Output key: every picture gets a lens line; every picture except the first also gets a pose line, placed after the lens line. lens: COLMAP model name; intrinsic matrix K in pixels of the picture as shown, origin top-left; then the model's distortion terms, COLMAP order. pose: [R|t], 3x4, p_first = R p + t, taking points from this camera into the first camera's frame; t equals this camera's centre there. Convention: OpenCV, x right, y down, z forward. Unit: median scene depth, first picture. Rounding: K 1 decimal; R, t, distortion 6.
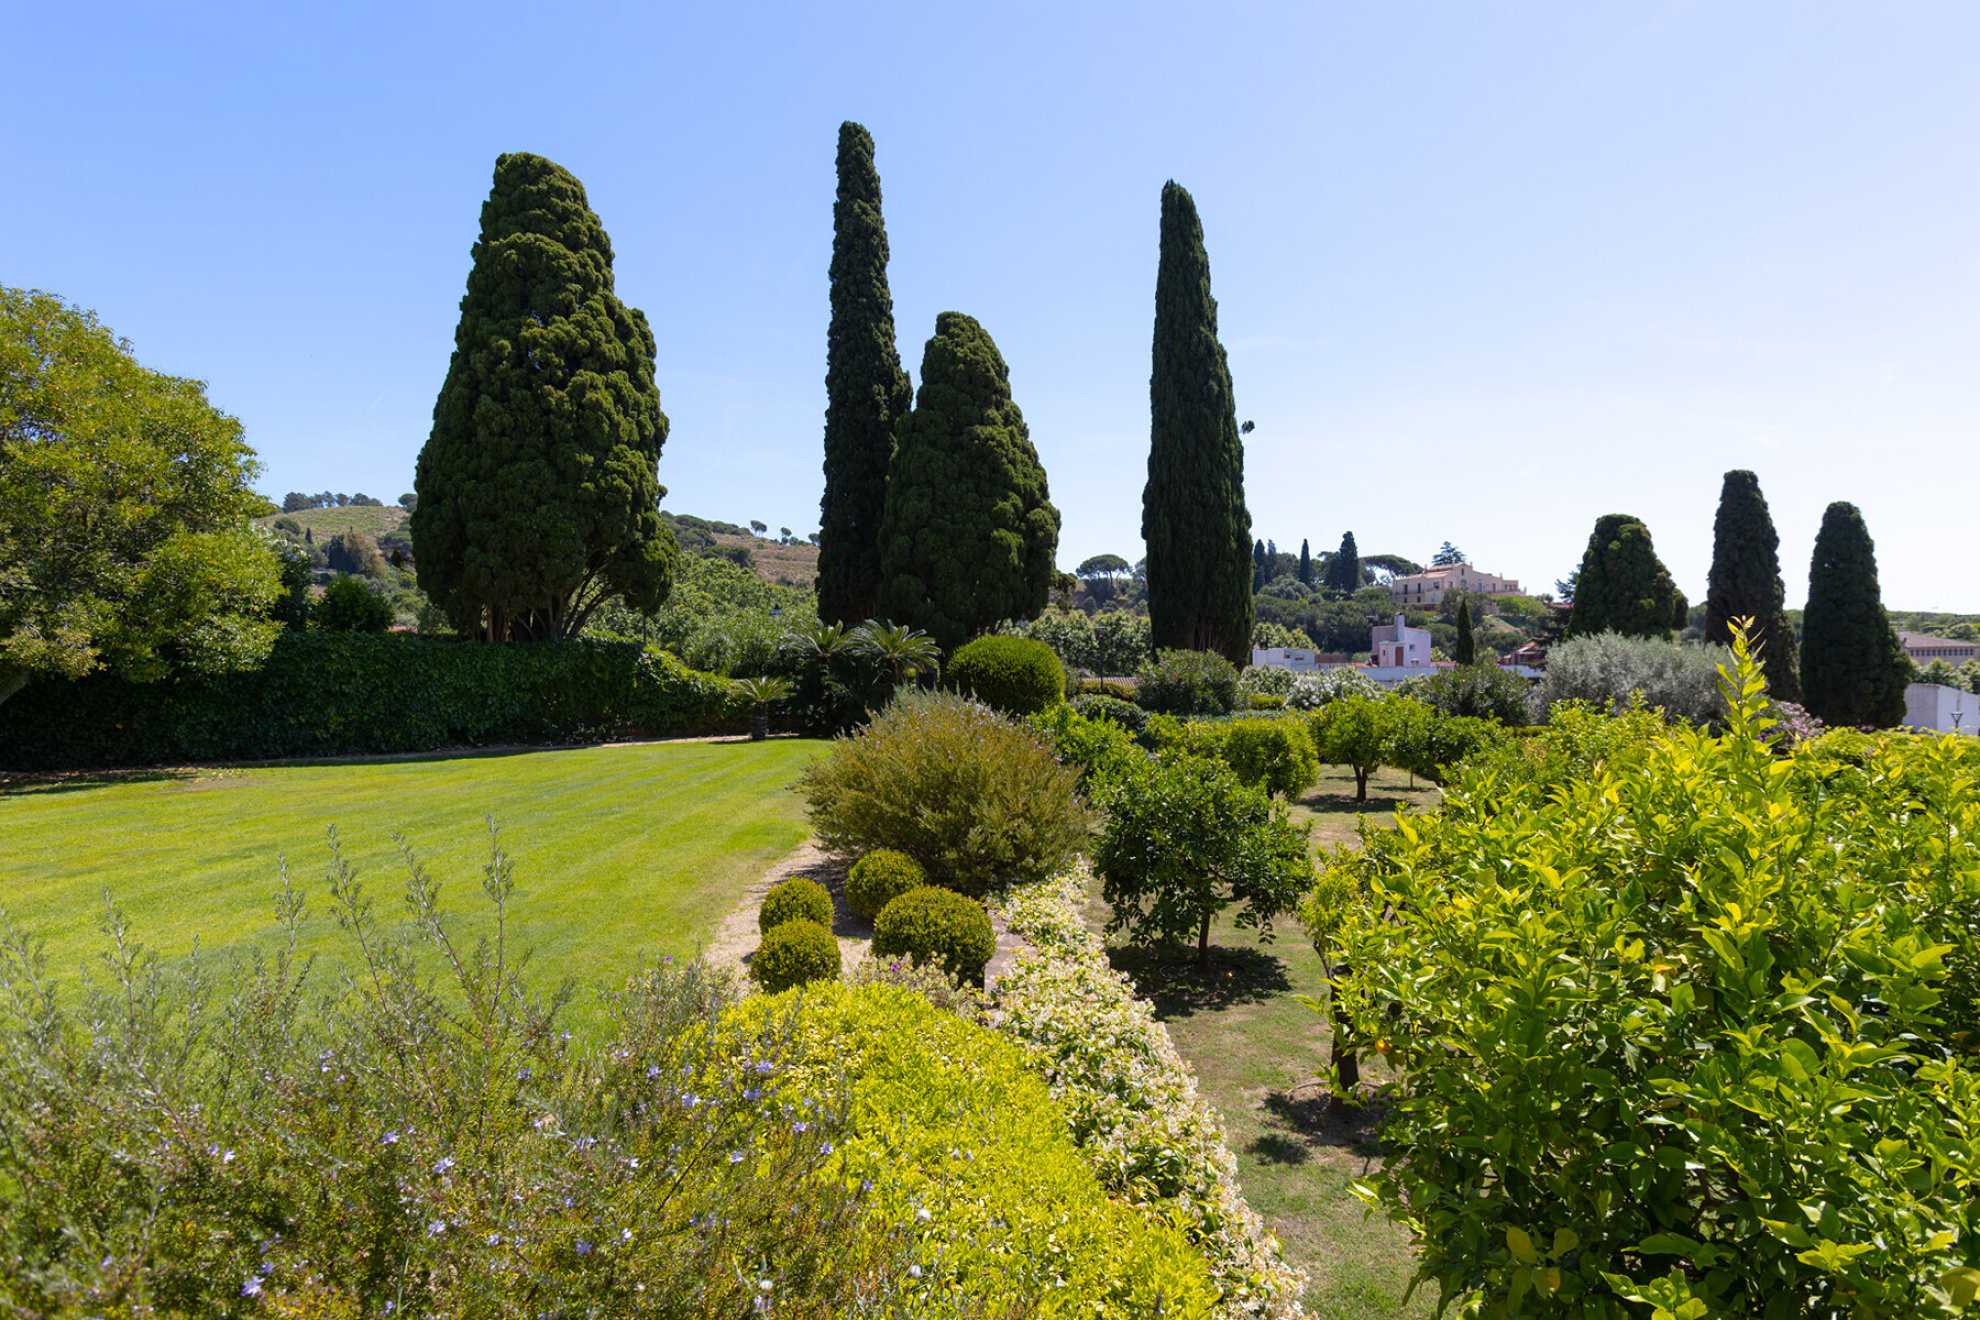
lens RADIAL K [[1076.7, 0, 990.0], [0, 1076.7, 660.0], [0, 0, 1]] dist [0.002985, 0.000729]
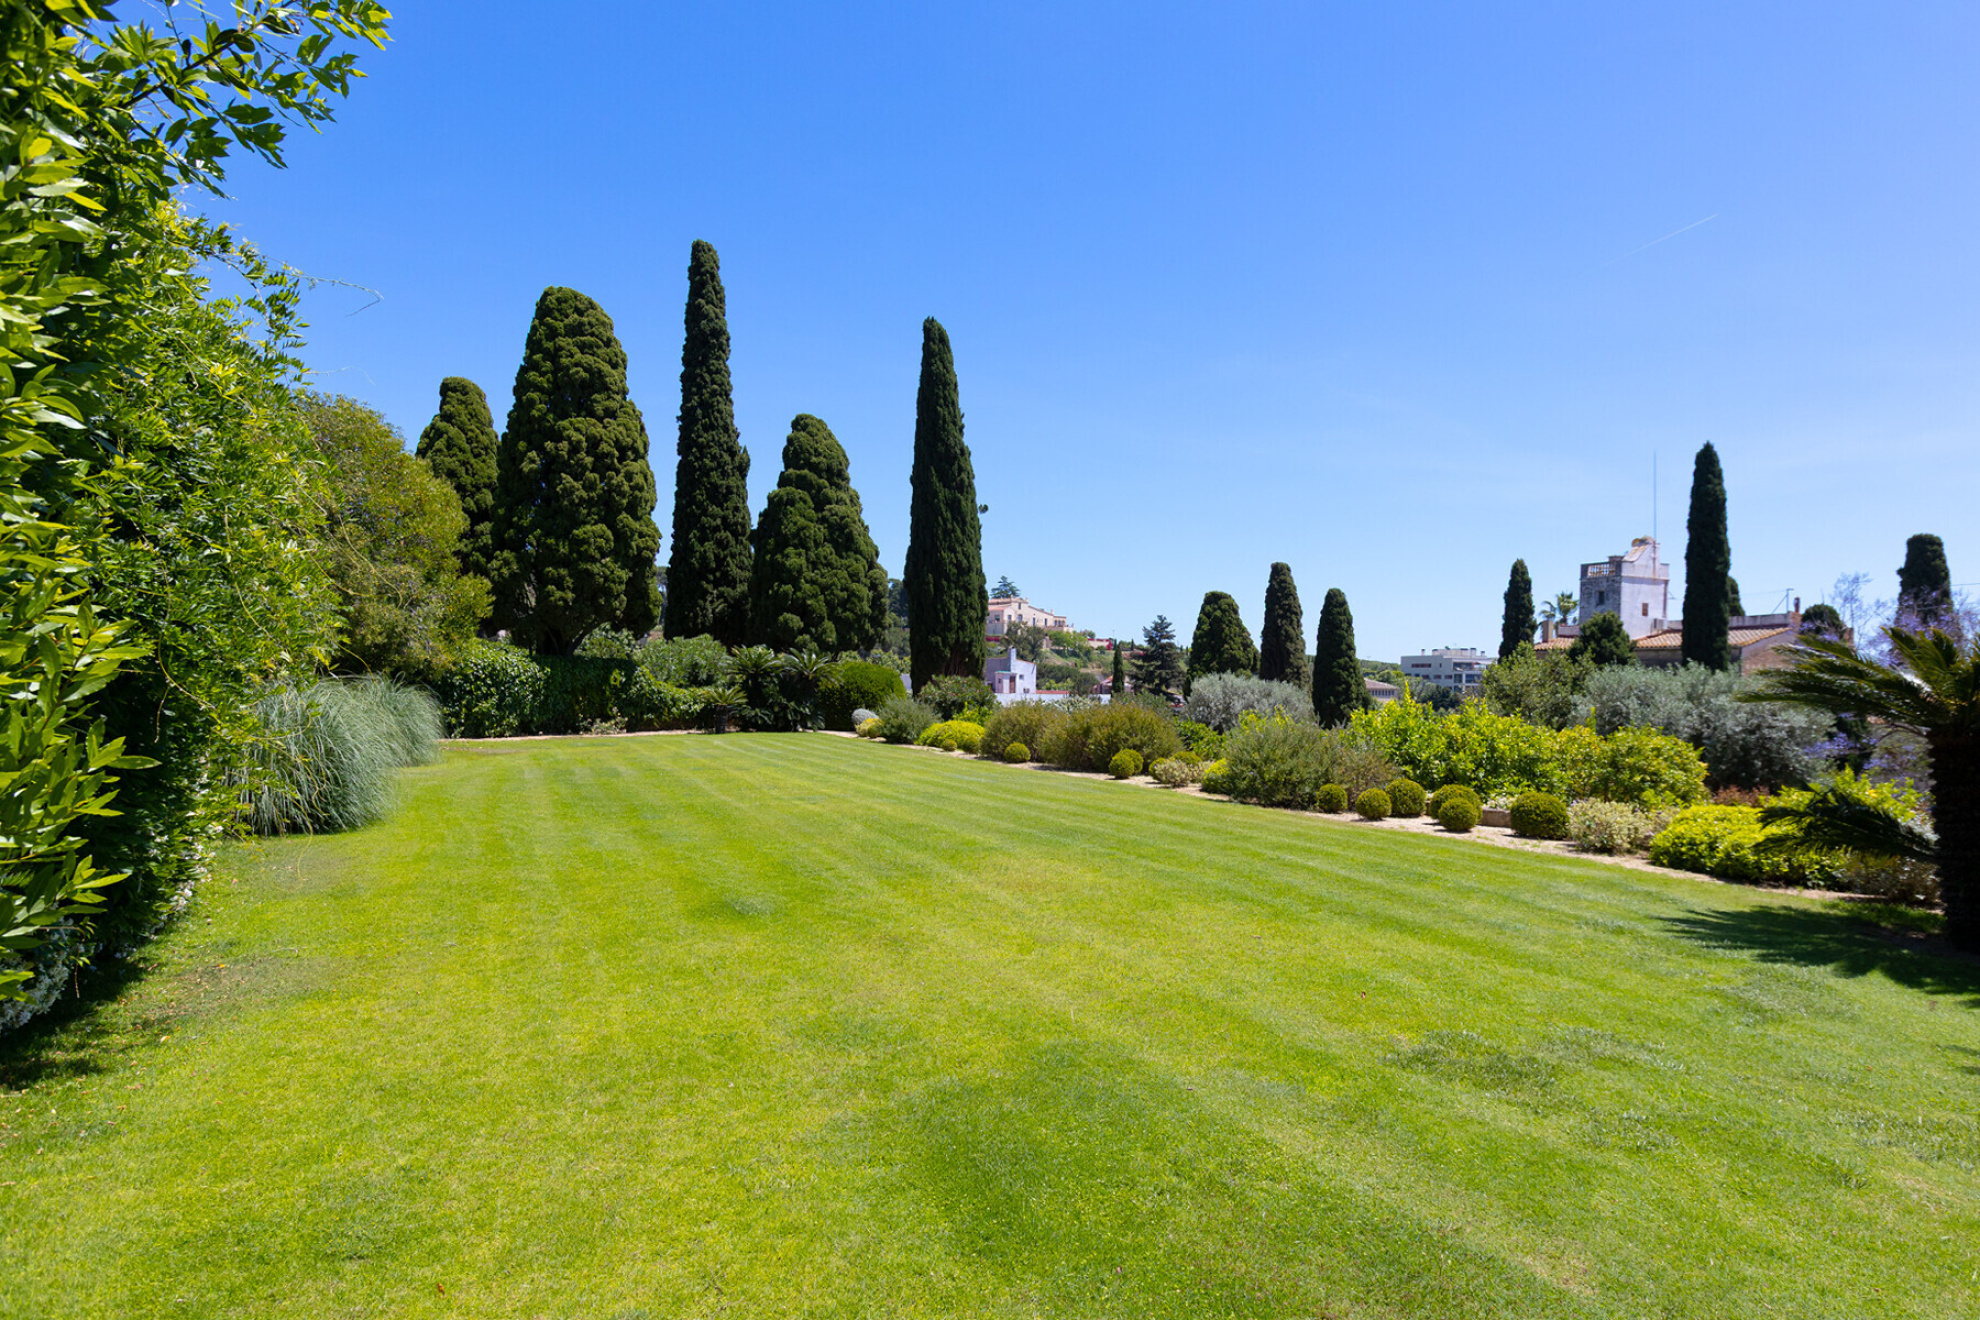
lens RADIAL K [[1119.8, 0, 990.0], [0, 1119.8, 660.0], [0, 0, 1]] dist [-0.032141, 0.000017]
pose [[0.923047, 0.035238, 0.383070, -0.280125], [-0.027609, 0.999296, -0.025396, 0.005169], [-0.383695, 0.012865, 0.923370, -0.280626]]
